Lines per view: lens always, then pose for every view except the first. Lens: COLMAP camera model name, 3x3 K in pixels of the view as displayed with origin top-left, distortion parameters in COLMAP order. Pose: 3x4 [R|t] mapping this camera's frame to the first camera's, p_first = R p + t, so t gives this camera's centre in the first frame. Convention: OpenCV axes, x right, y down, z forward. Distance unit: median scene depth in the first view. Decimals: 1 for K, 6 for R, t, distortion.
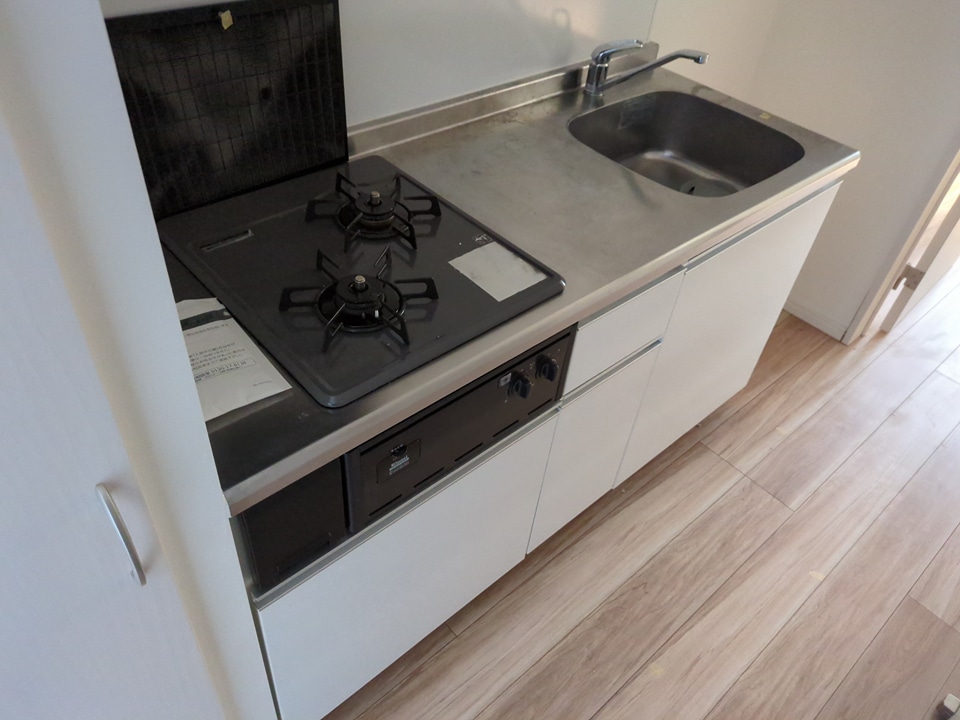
lens RADIAL K [[715.6, 0, 480.0], [0, 715.6, 360.0], [0, 0, 1]] dist [0.023893, -0.001662]
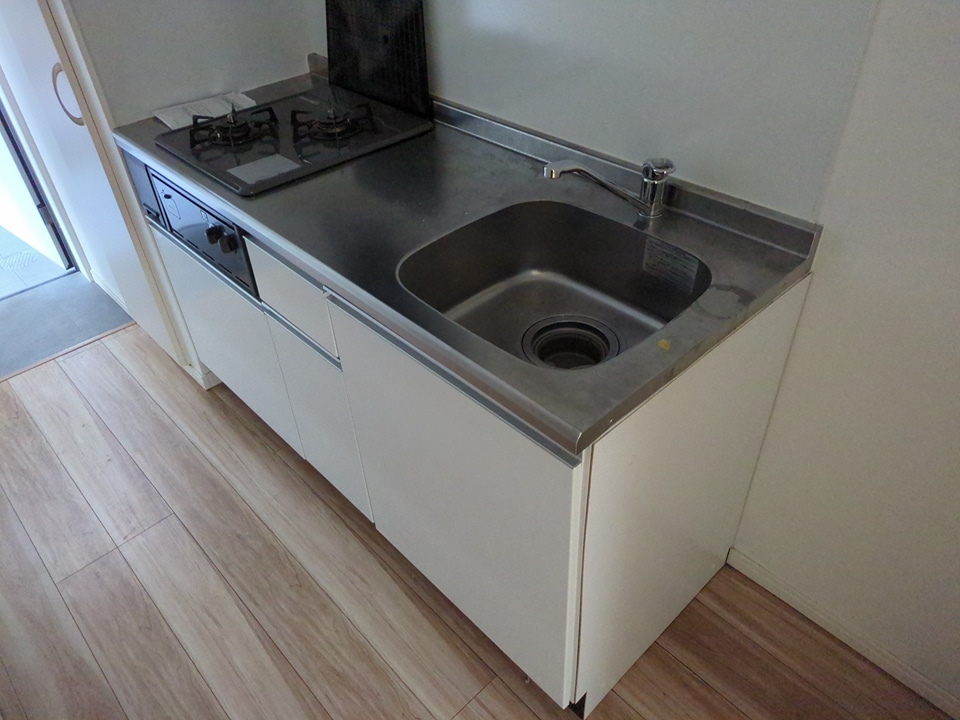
lens RADIAL K [[715.6, 0, 480.0], [0, 715.6, 360.0], [0, 0, 1]] dist [0.023893, -0.001662]
pose [[0.016277, 0.560544, -0.827964, 0.927878], [-0.642966, 0.640026, 0.420668, -0.497875], [0.765722, 0.525506, 0.370829, 0.678294]]
